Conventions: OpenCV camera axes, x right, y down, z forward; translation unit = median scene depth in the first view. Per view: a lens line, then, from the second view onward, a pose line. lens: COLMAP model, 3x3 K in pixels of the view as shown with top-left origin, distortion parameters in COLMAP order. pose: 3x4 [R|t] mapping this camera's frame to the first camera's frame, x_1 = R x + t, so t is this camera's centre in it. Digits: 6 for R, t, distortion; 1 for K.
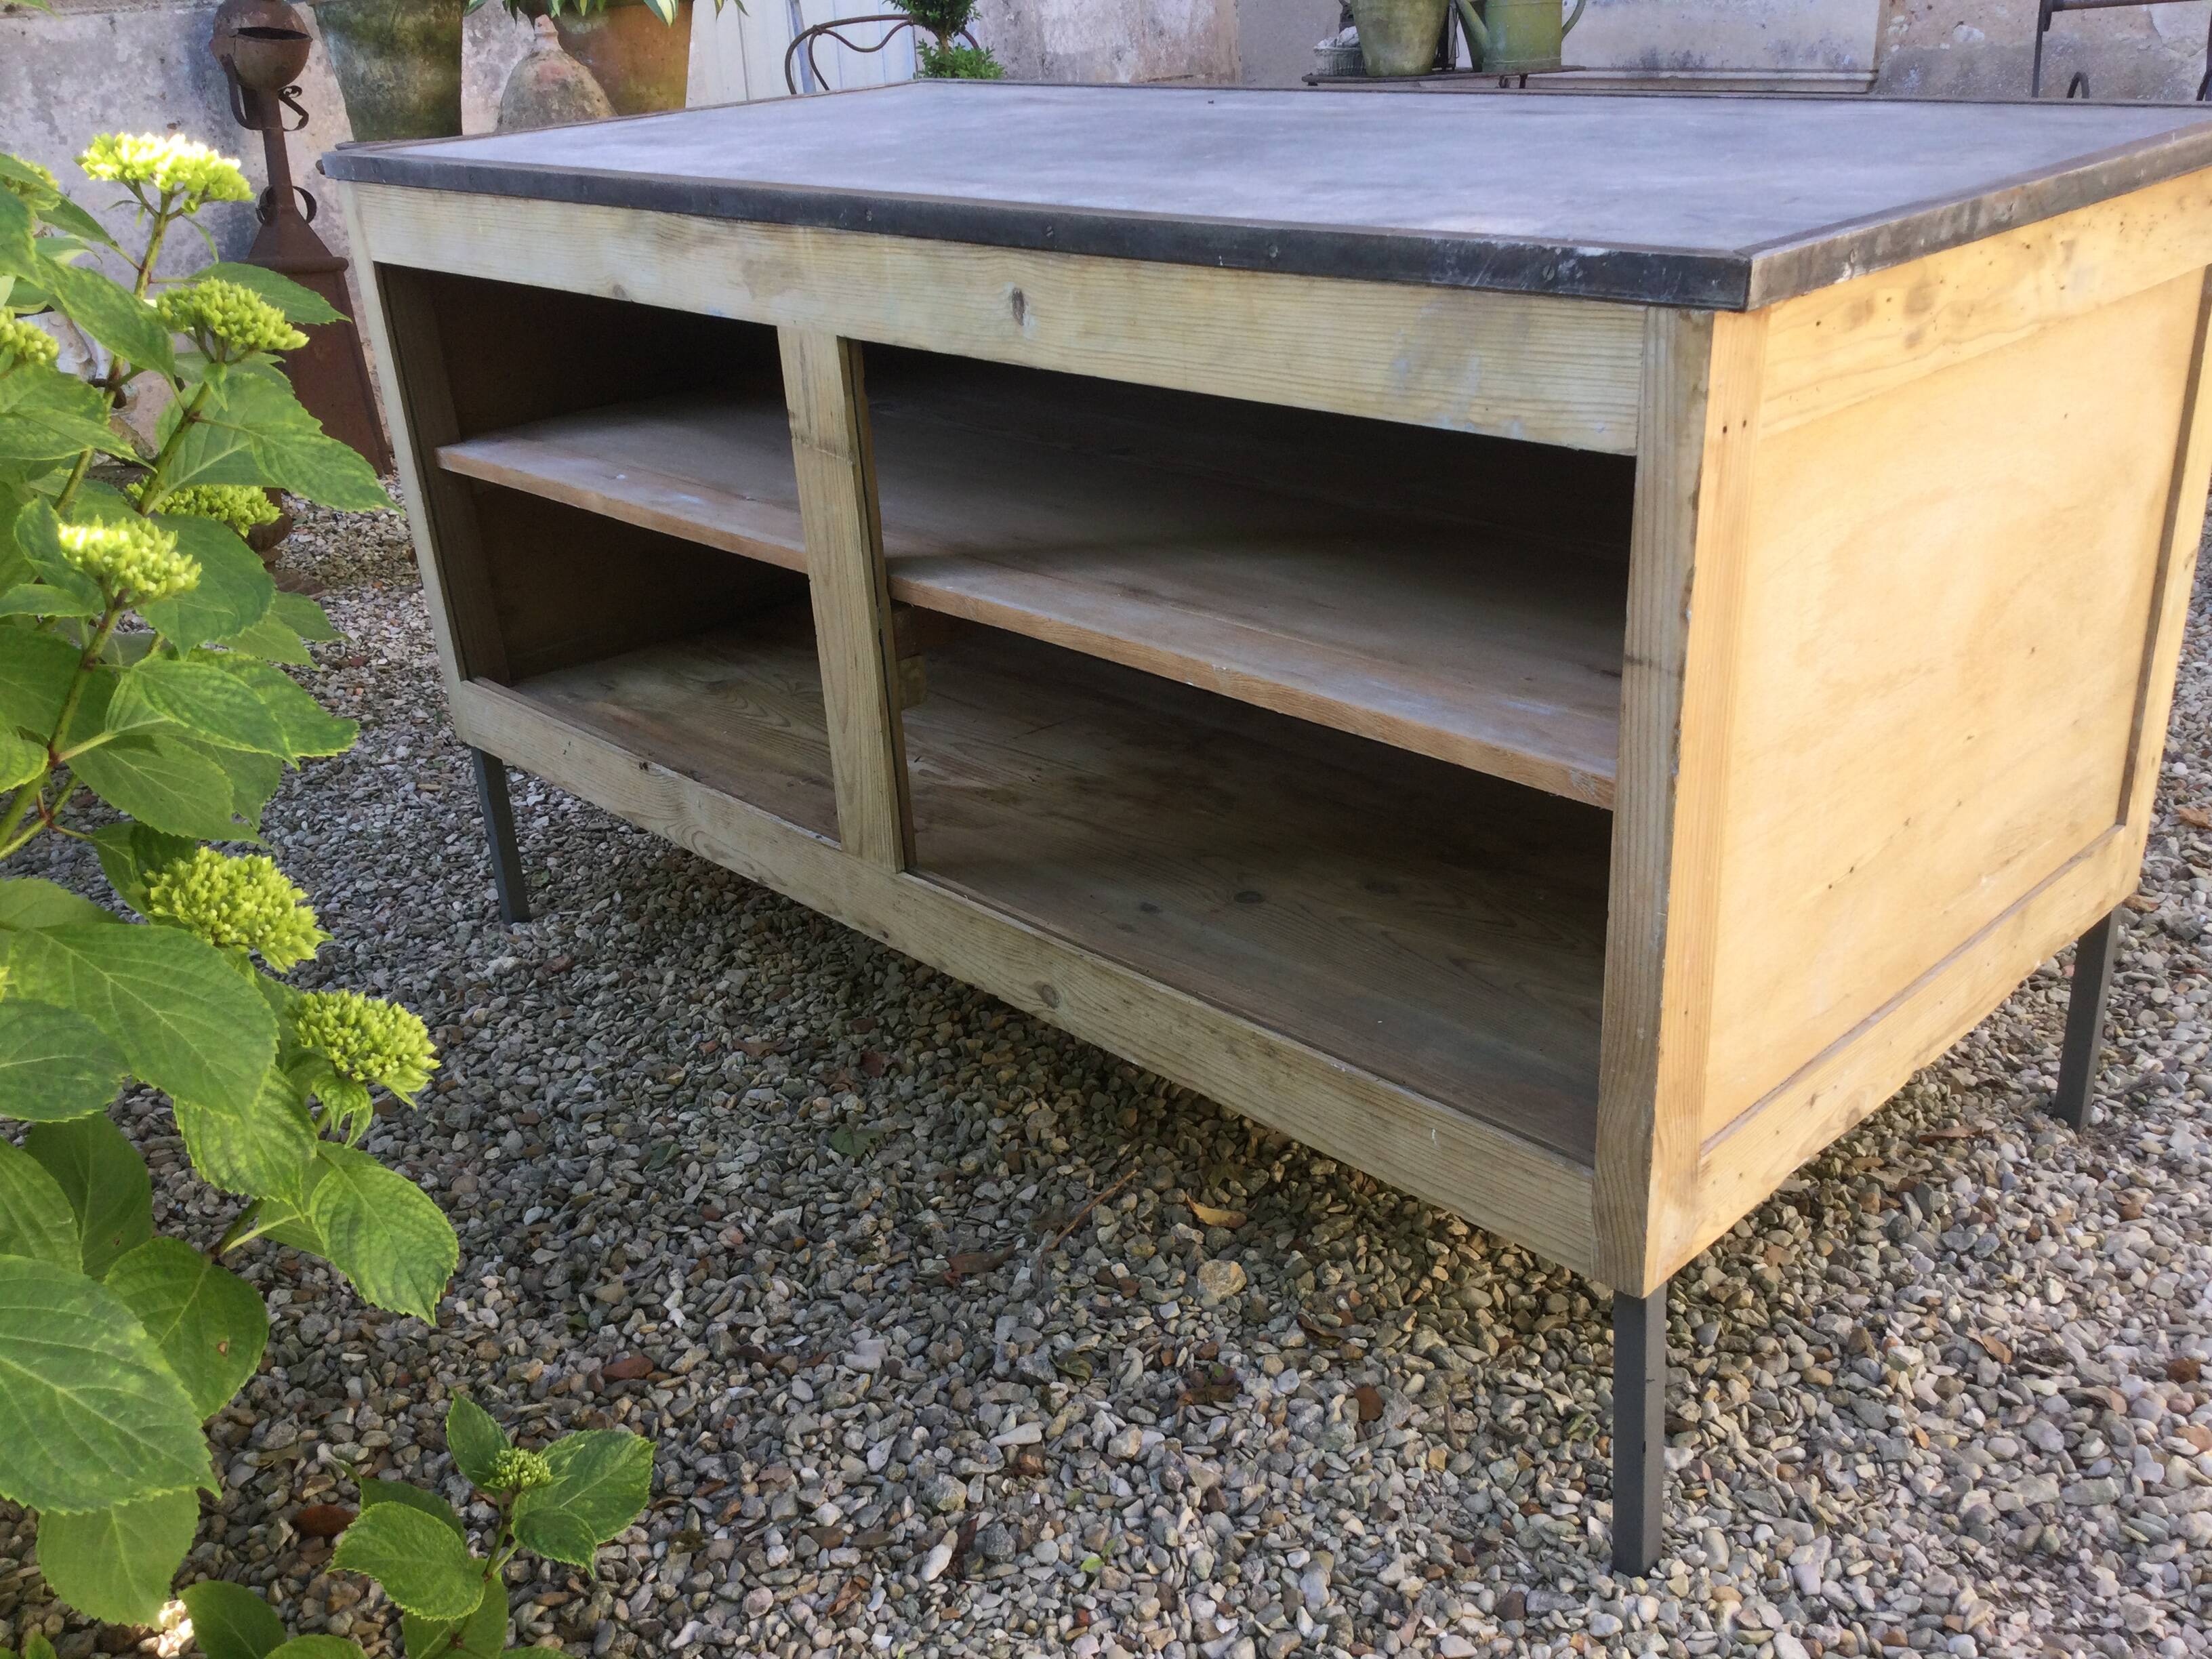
lens RADIAL K [[2024.1, 0, 1189.4], [0, 2024.1, 865.4], [0, 0, 1]] dist [0.127835, -0.256533]
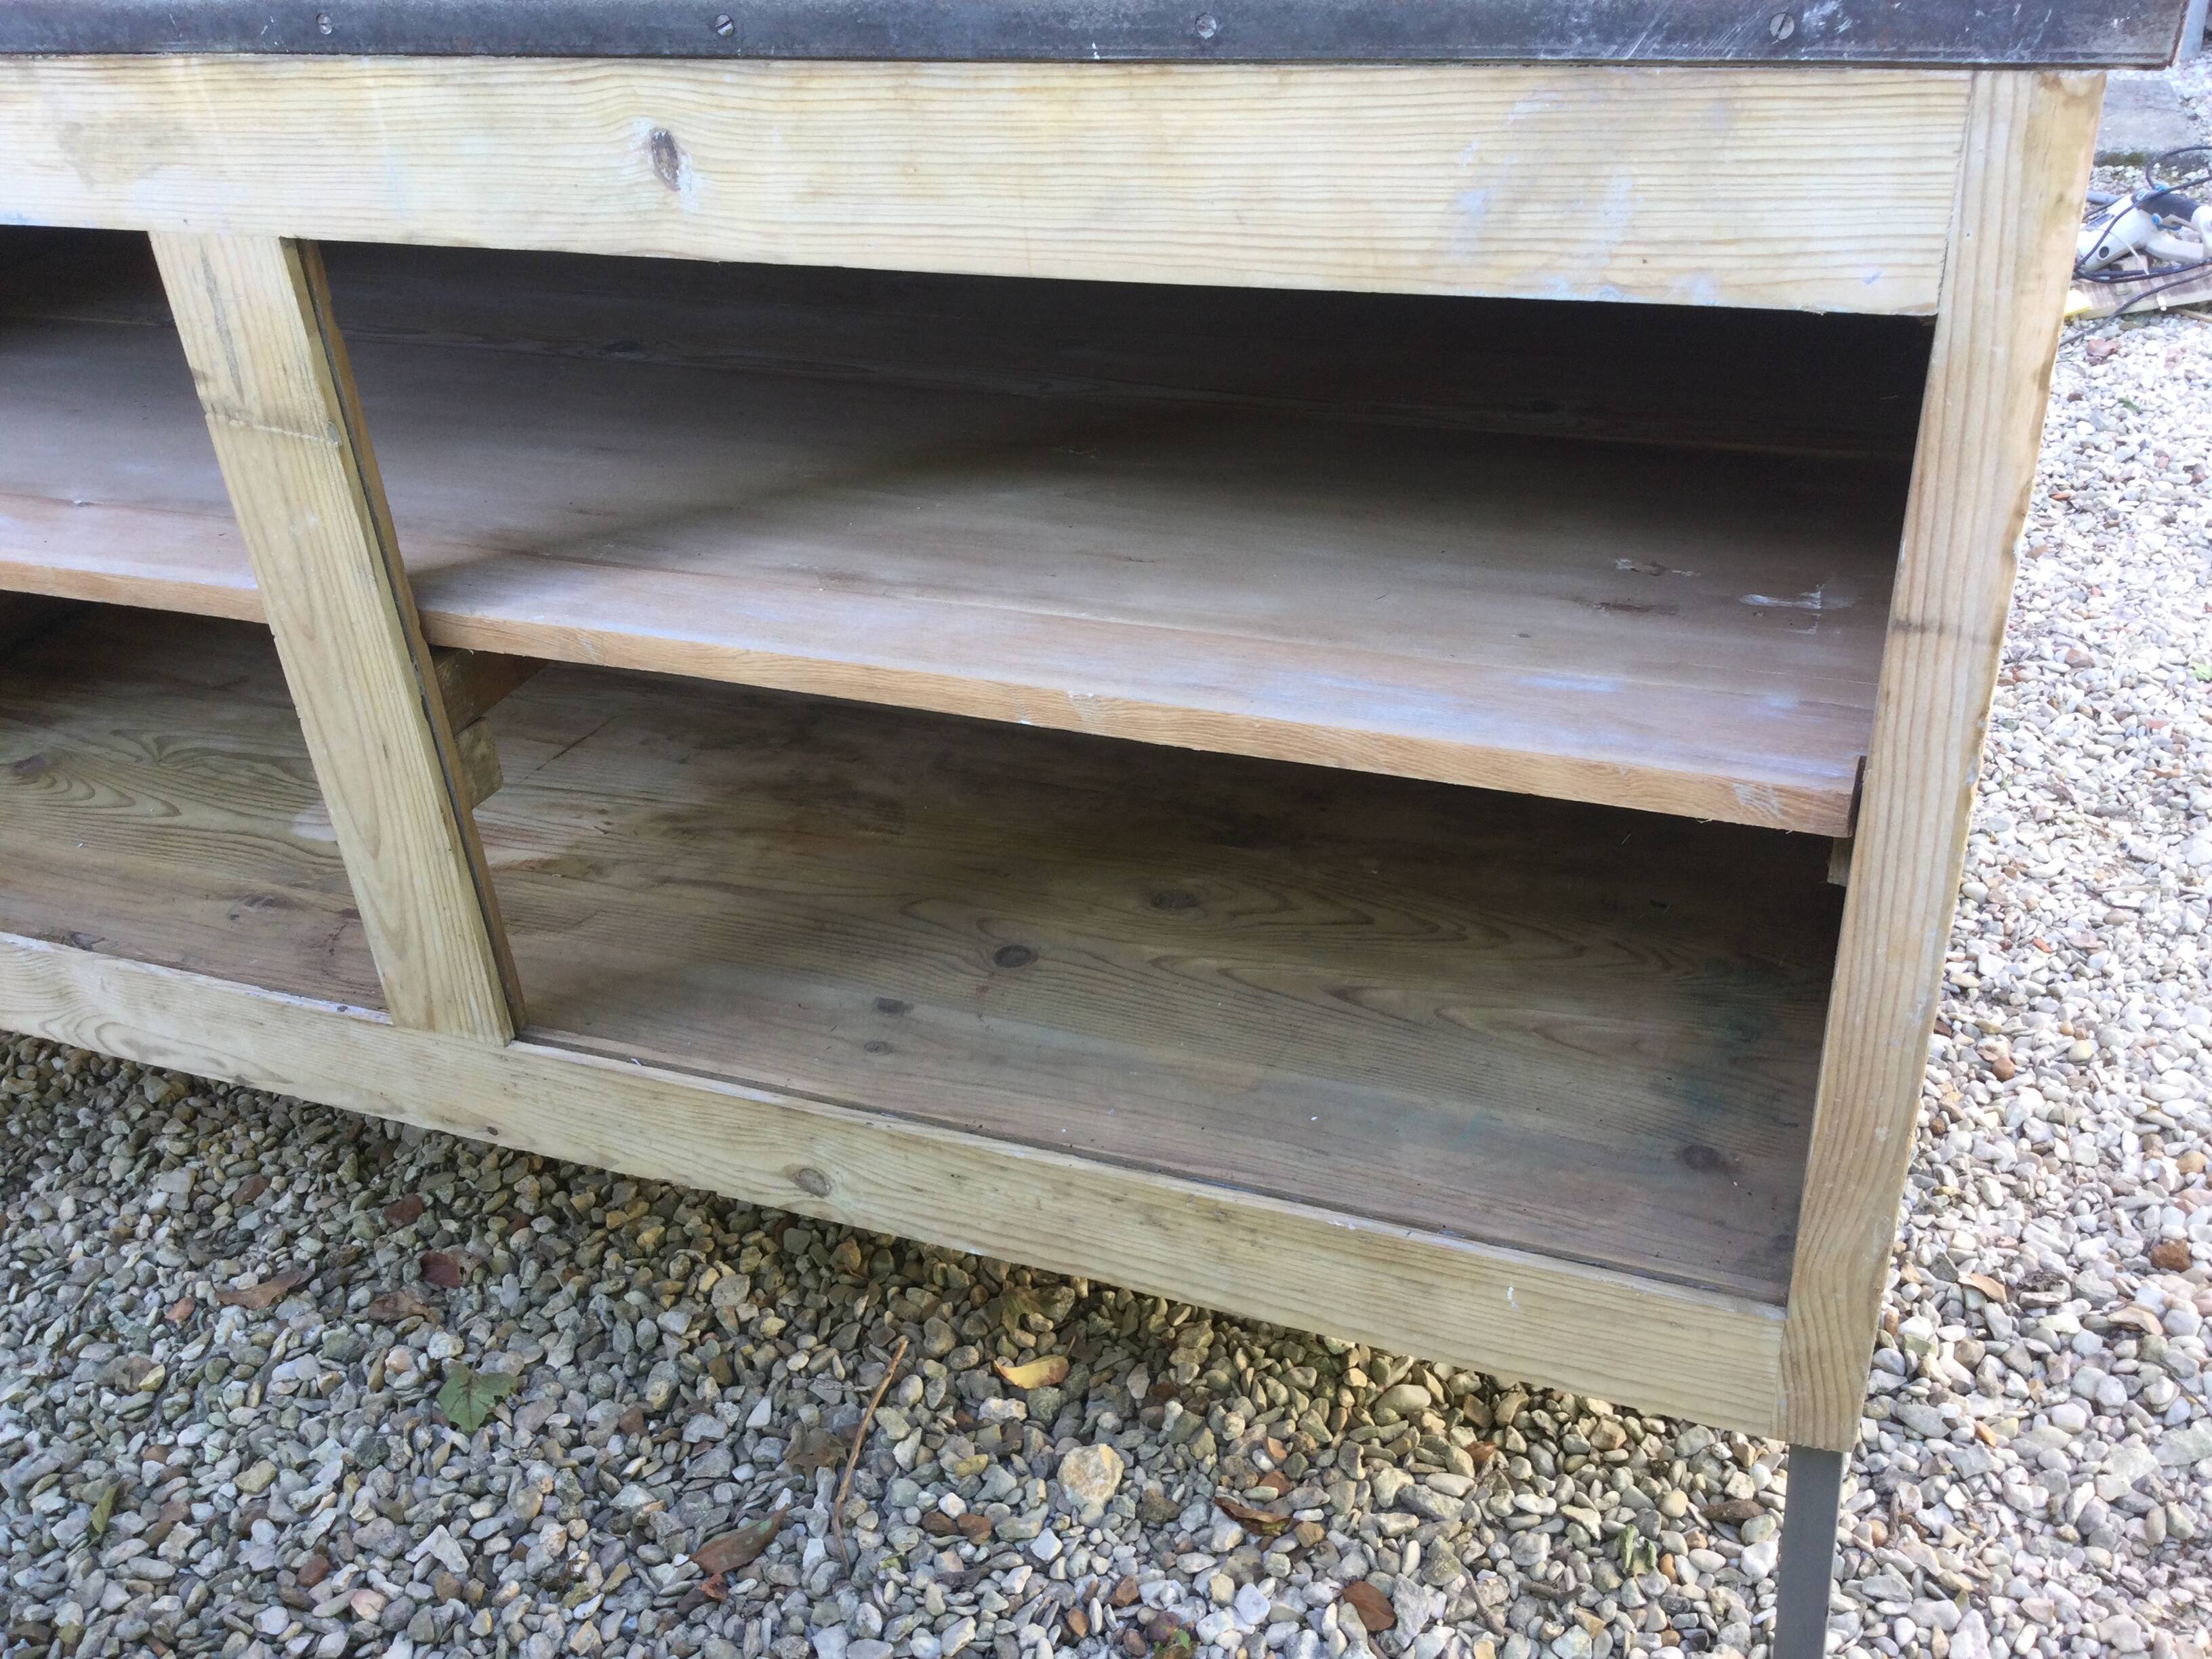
lens RADIAL K [[1924.3, 0, 1109.8], [0, 1924.3, 824.4], [0, 0, 1]] dist [0.114719, -0.222189]
pose [[0.915200, -0.211419, 0.343090, -0.177576], [0.177973, 0.975858, 0.126596, -0.119241], [-0.361572, -0.054800, 0.930733, 0.371192]]
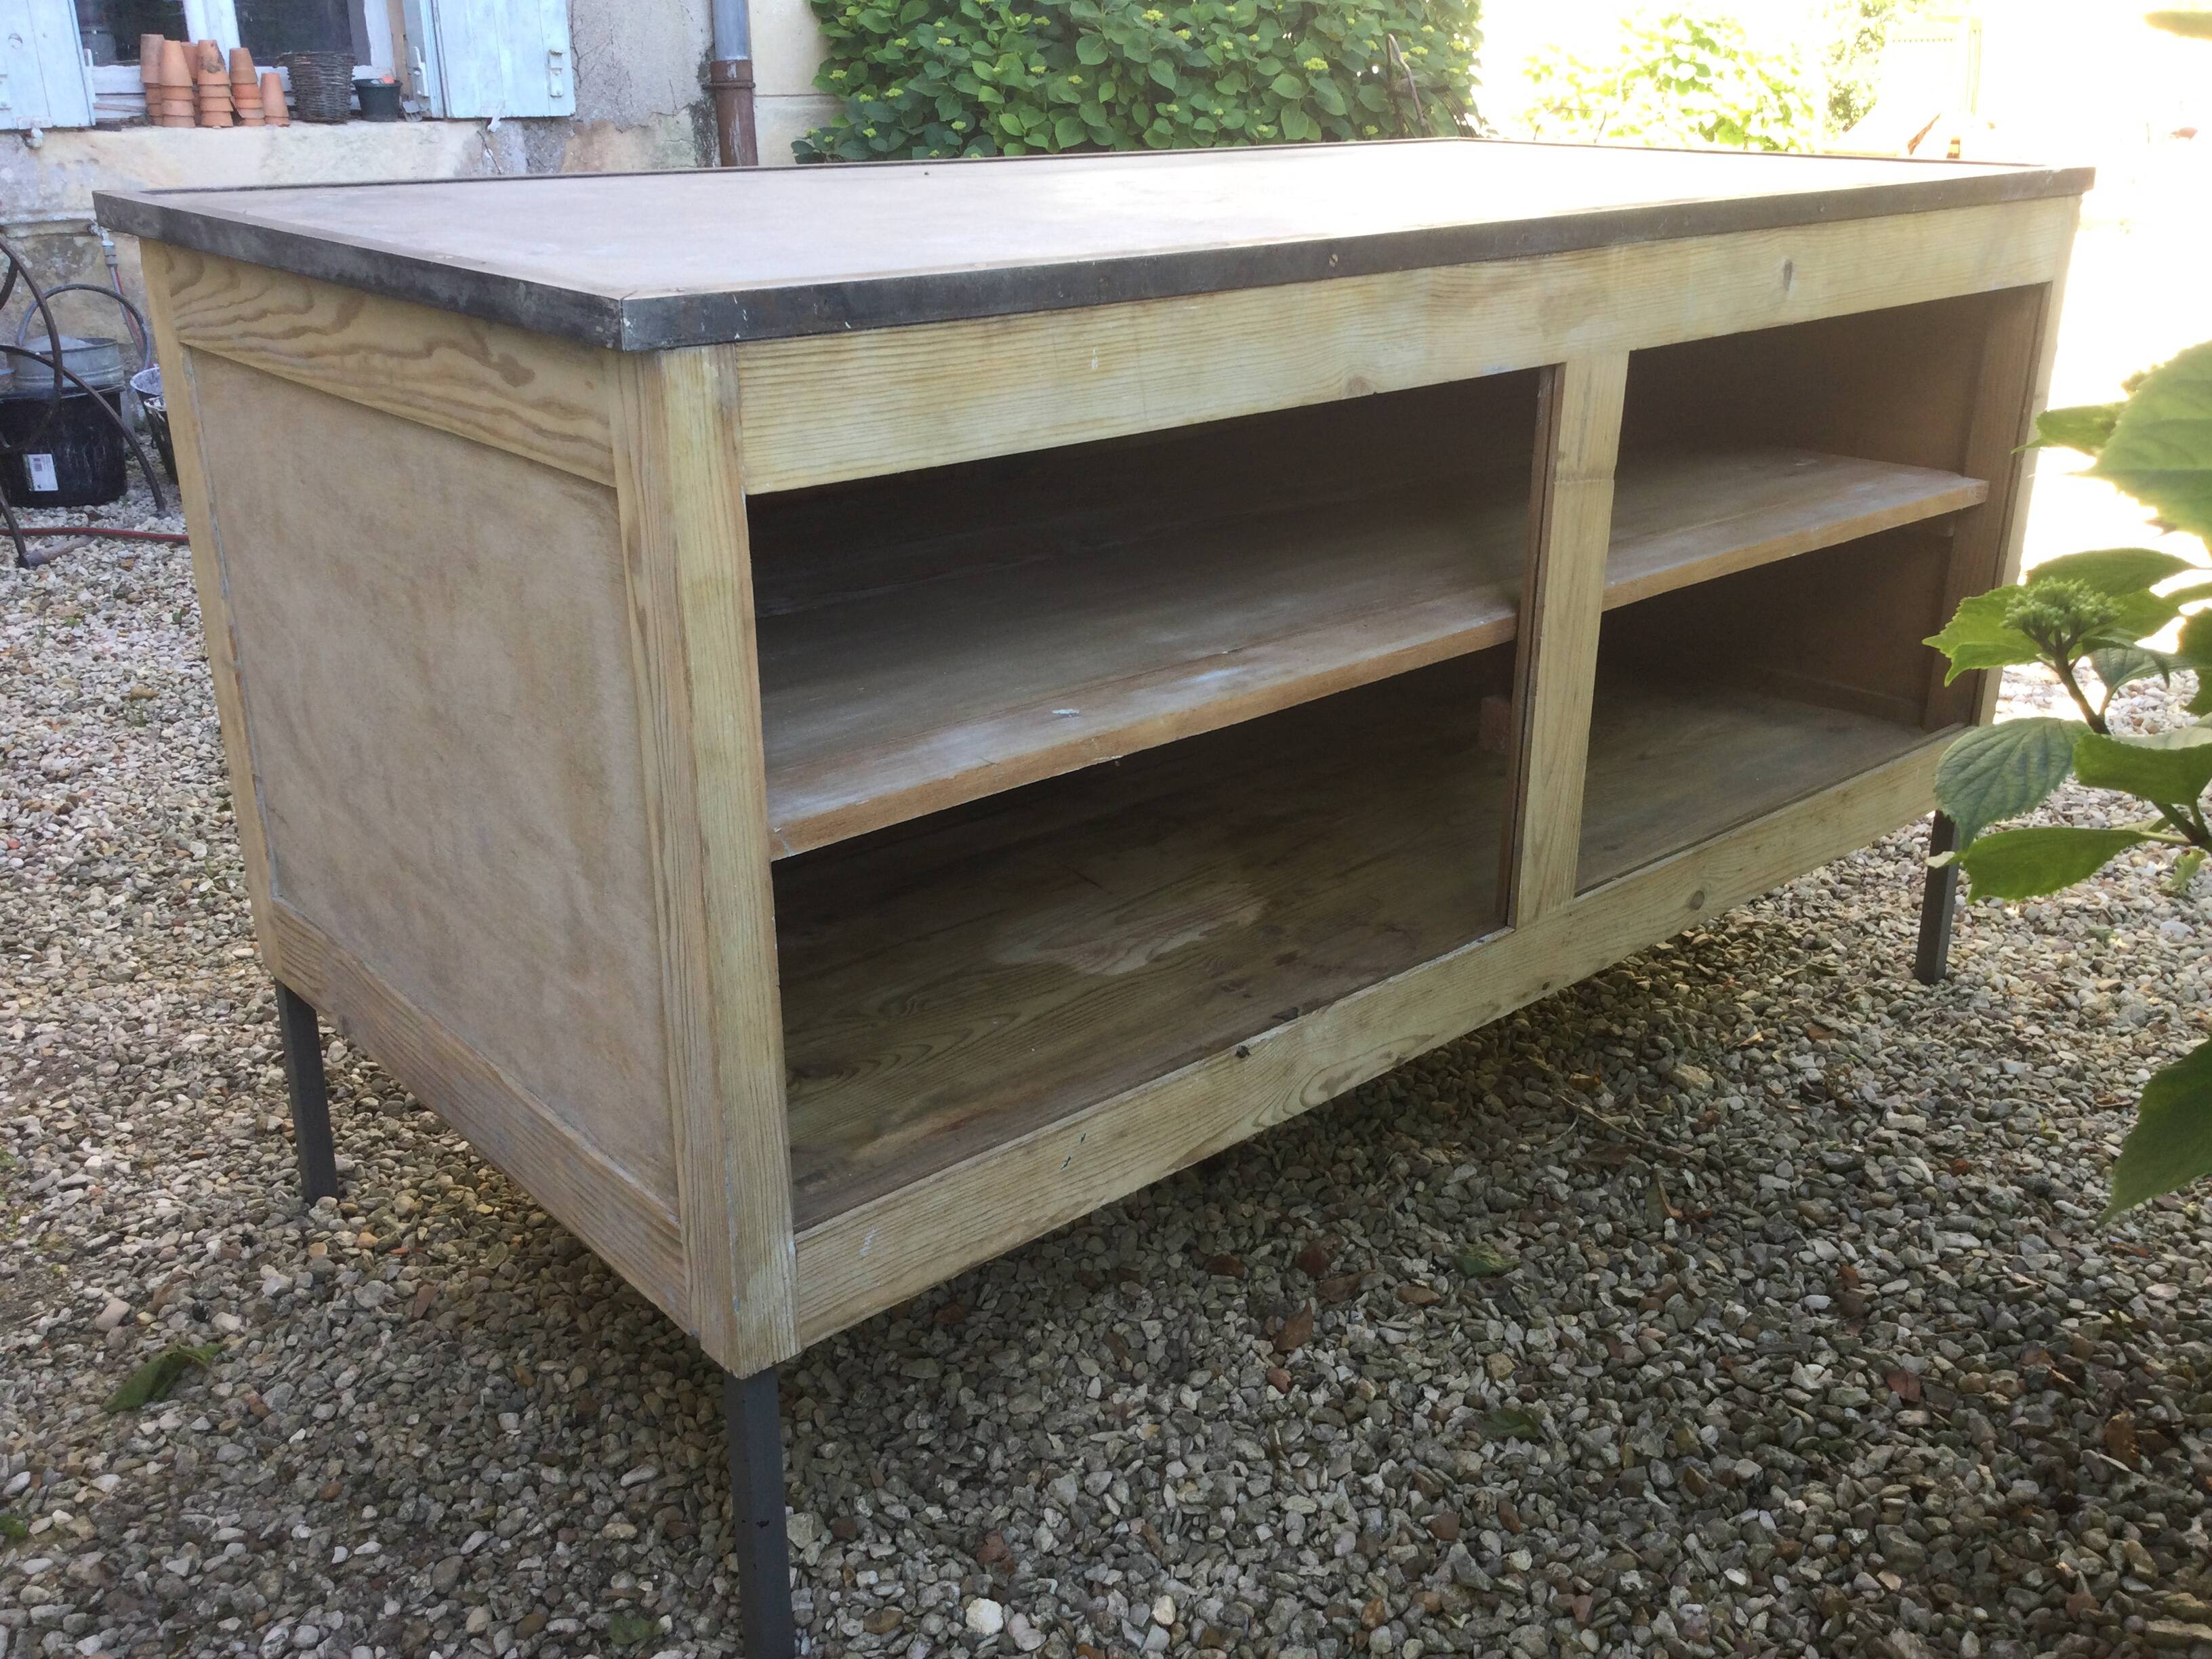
lens RADIAL K [[1924.3, 0, 1109.8], [0, 1924.3, 824.4], [0, 0, 1]] dist [0.114719, -0.222189]
pose [[0.062618, -0.324896, 0.943674, -1.135550], [0.411236, 0.869932, 0.272220, -0.415392], [-0.909376, 0.371027, 0.188082, 1.126322]]
